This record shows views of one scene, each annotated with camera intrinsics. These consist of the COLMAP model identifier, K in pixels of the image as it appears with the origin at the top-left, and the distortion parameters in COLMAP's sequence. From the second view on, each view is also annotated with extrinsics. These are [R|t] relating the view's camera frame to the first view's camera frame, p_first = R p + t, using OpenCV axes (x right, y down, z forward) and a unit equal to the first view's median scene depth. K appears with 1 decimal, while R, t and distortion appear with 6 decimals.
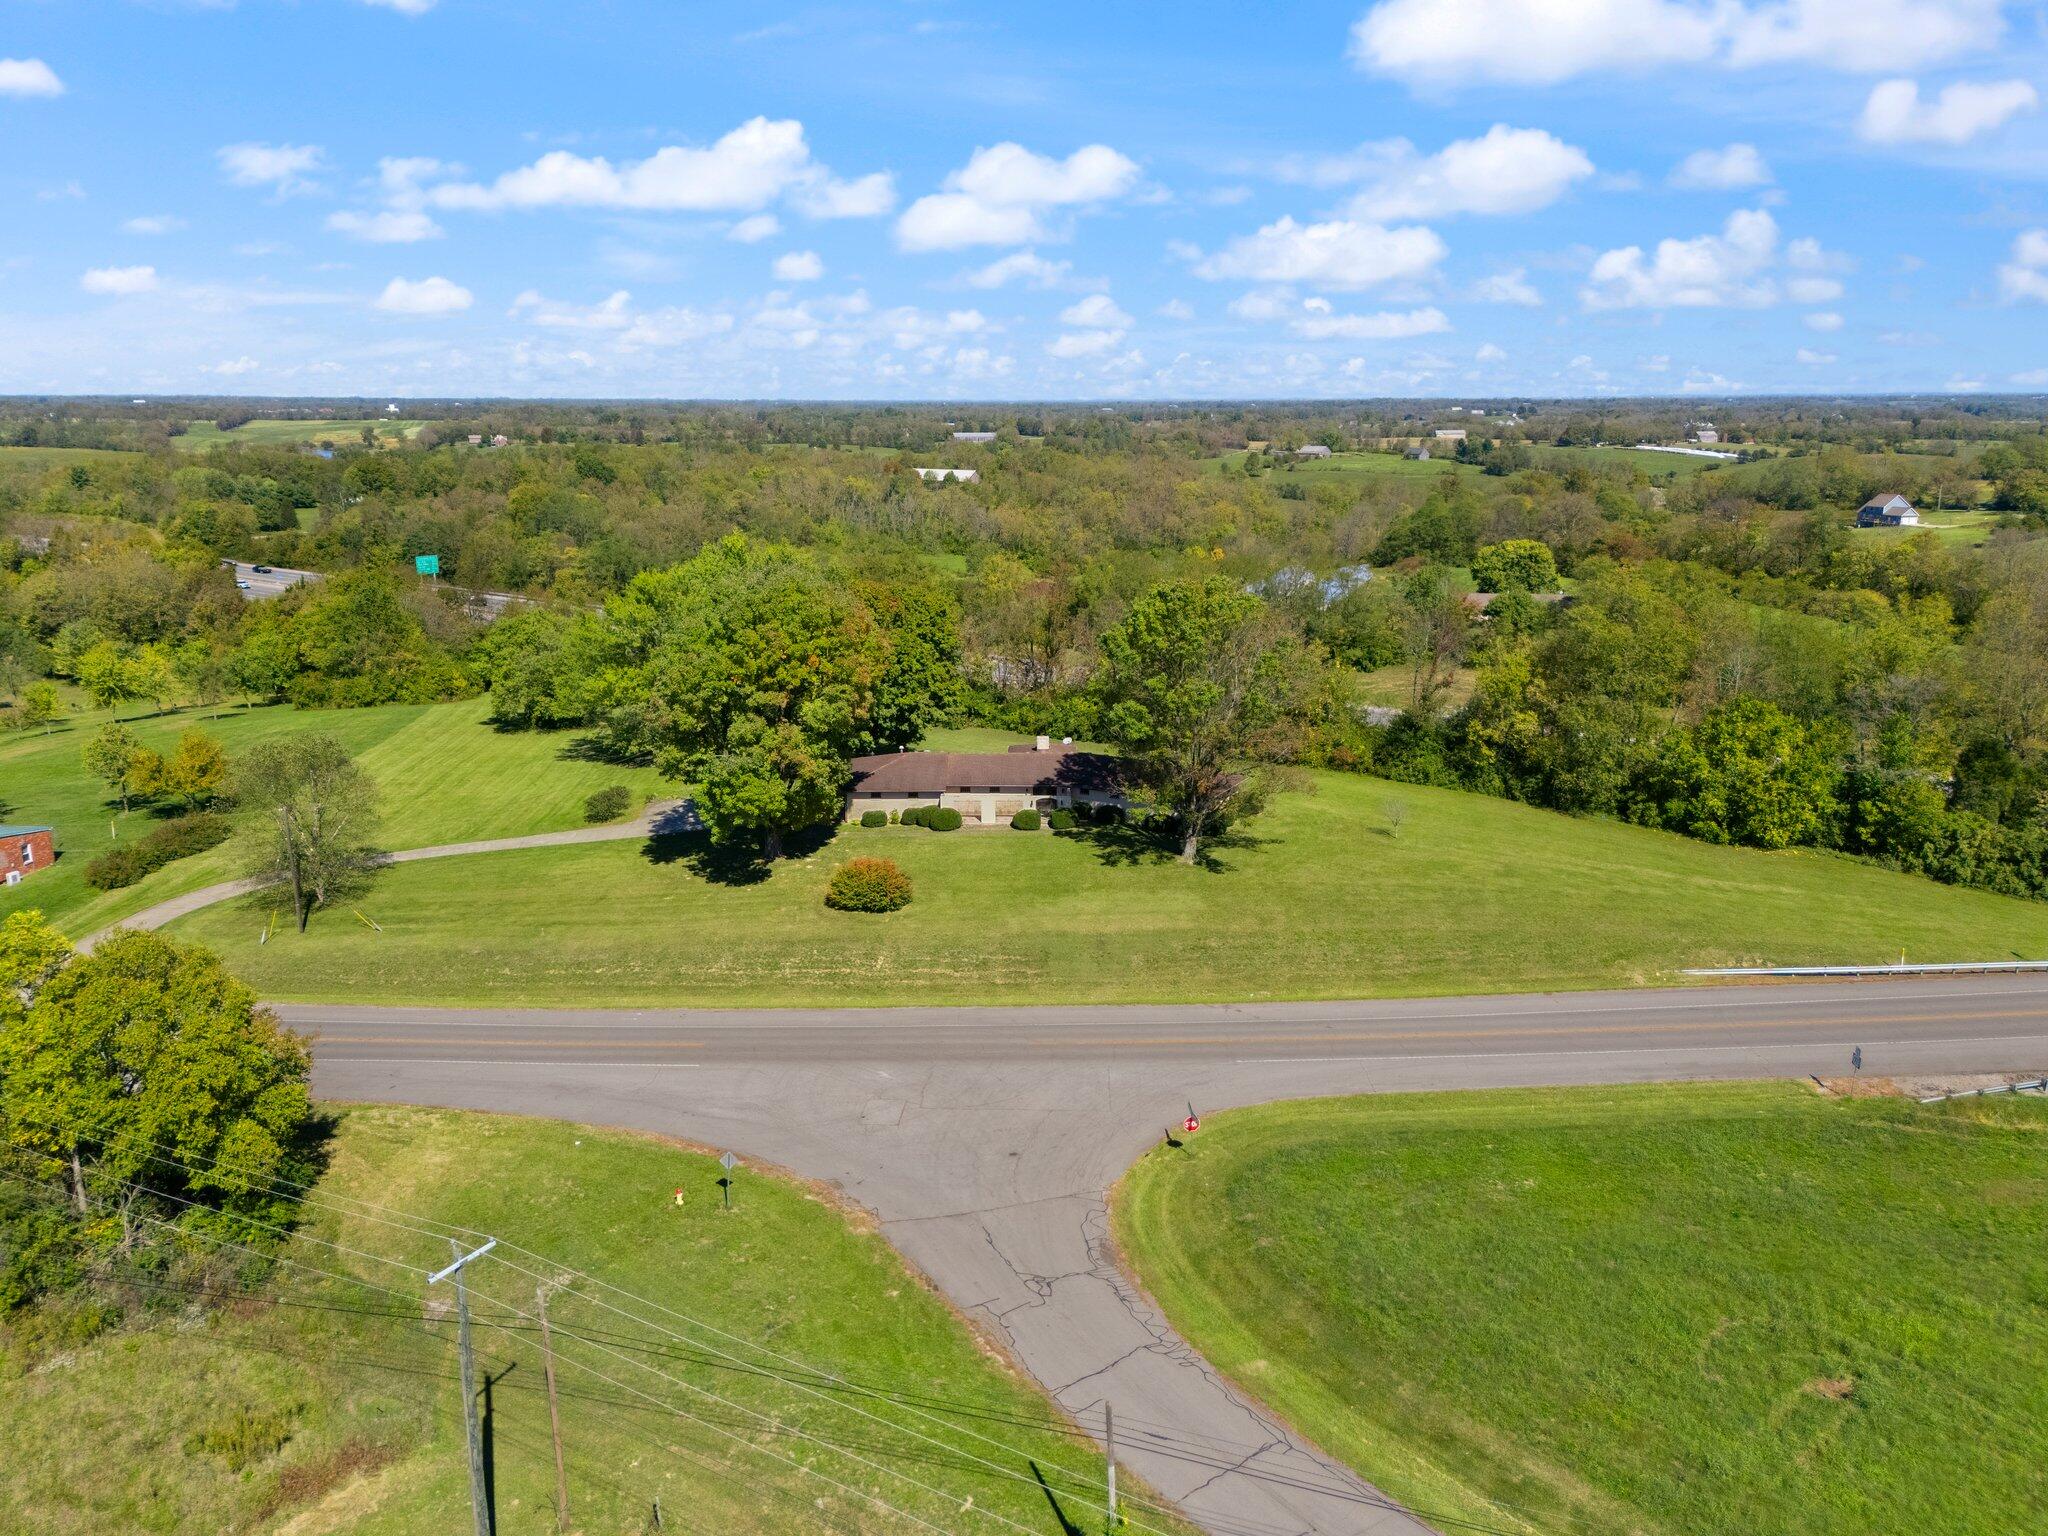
lens RADIAL K [[1432.8, 0, 1023.6], [0, 1432.8, 763.8], [0, 0, 1]] dist [0.042420, -0.000560]
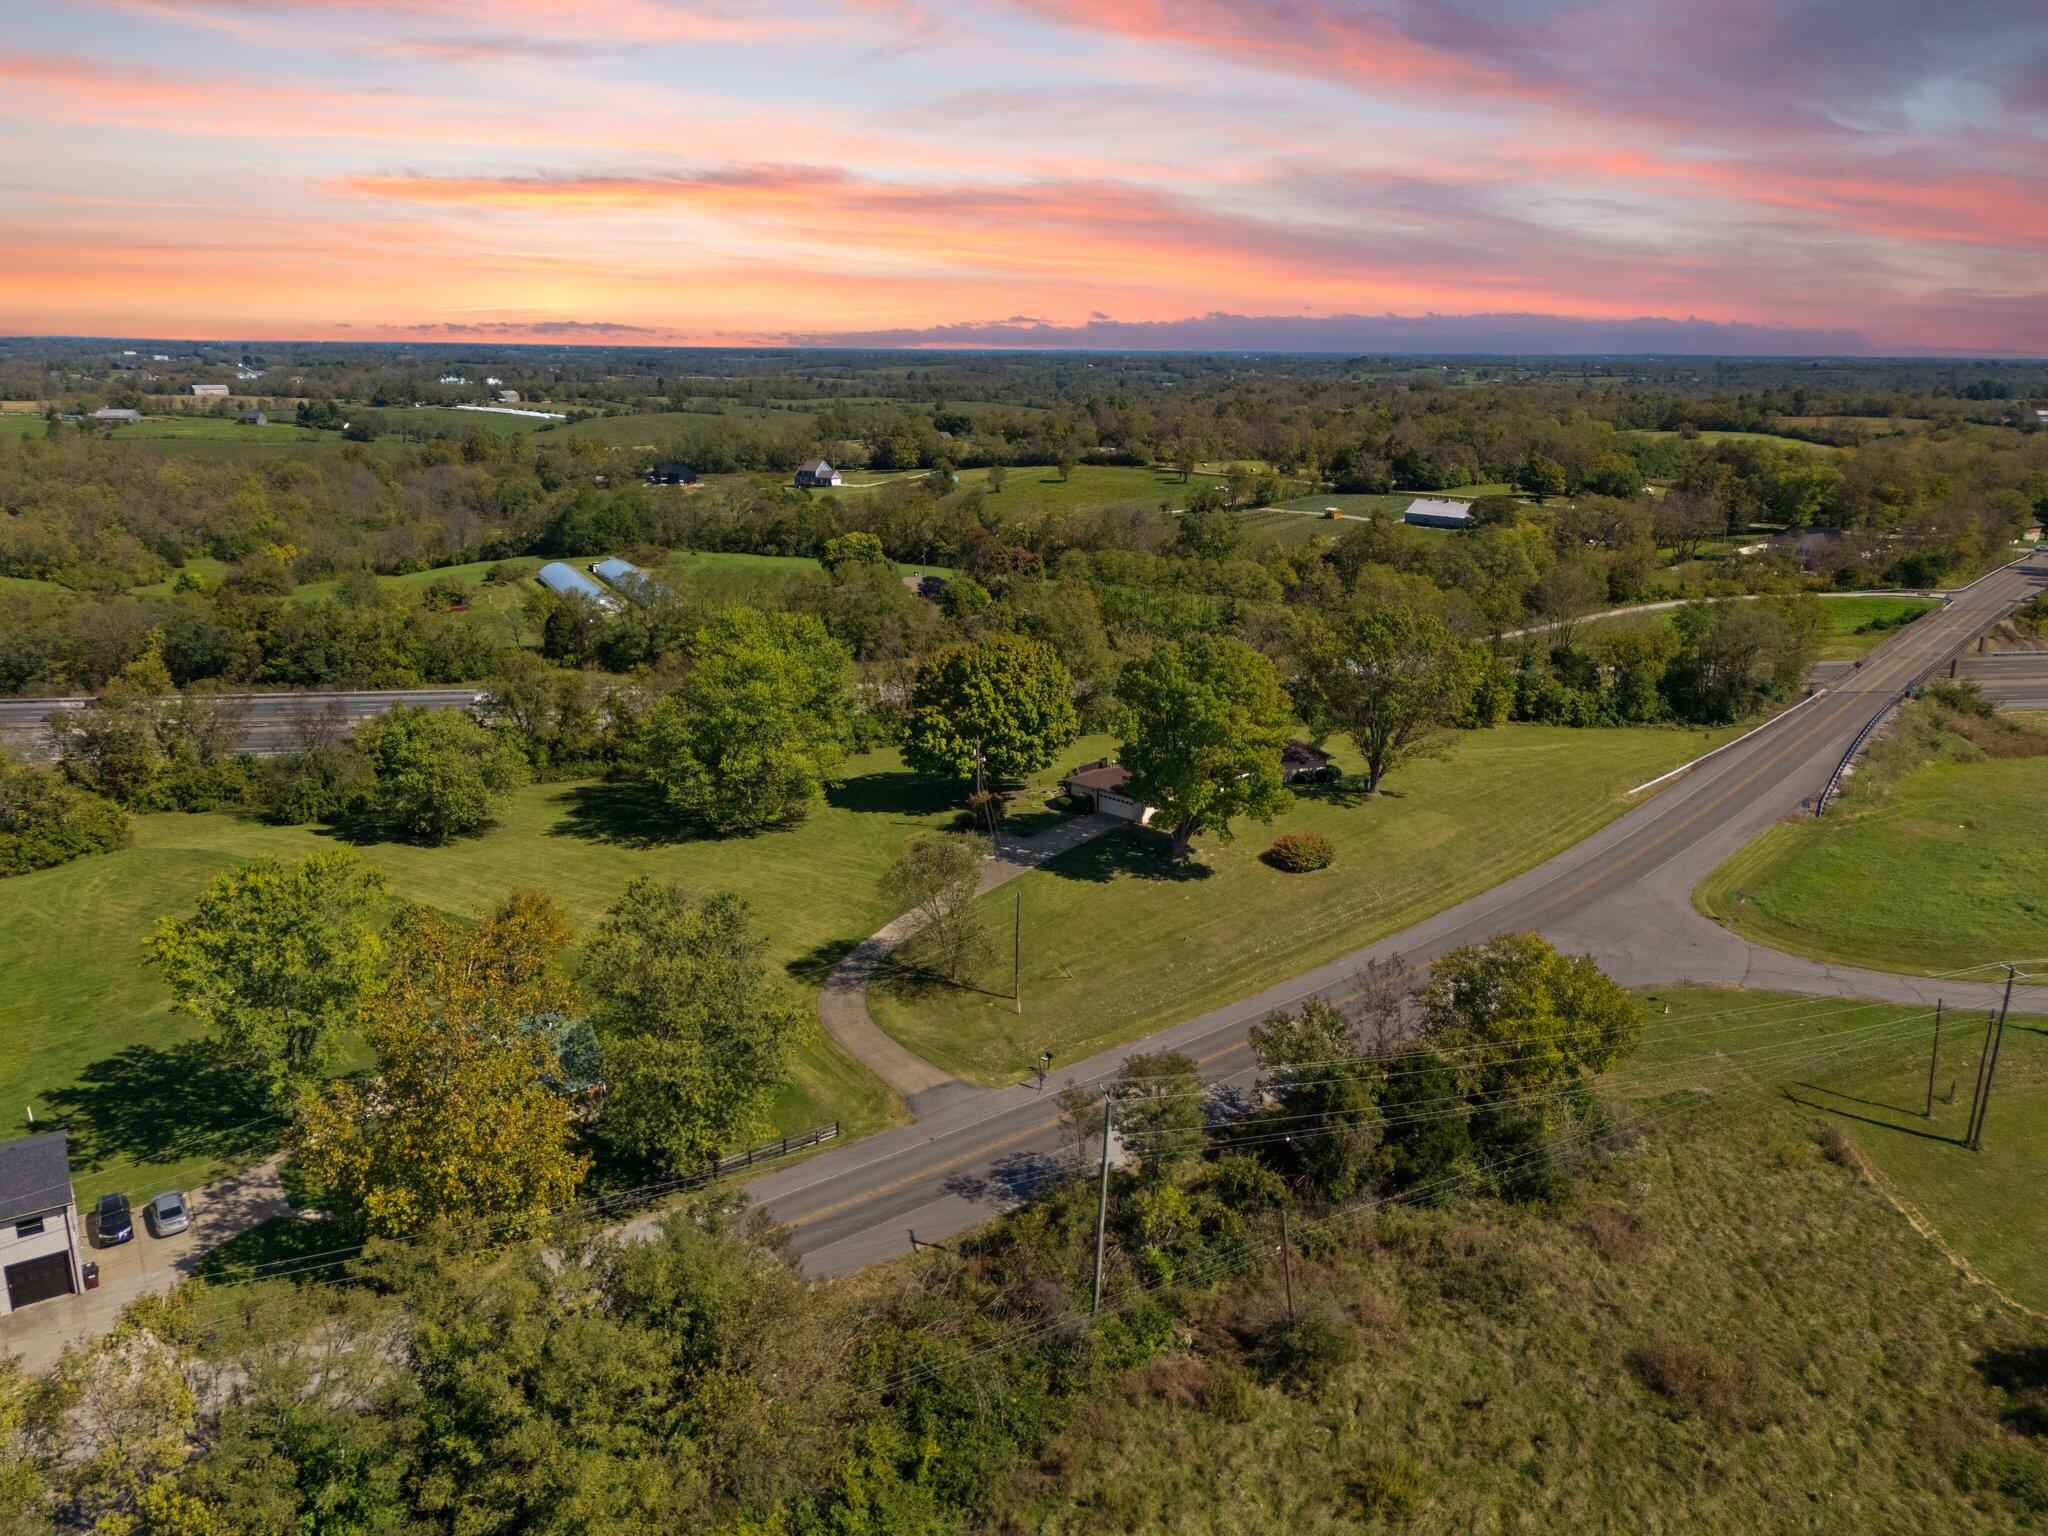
lens RADIAL K [[1432.8, 0, 1025.3], [0, 1432.8, 771.9], [0, 0, 1]] dist [0.042420, -0.000560]
pose [[0.726152, -0.182779, 0.662793, -1.022725], [0.161962, 0.982361, 0.093461, -0.137676], [-0.668185, 0.039480, 0.742947, 0.131270]]
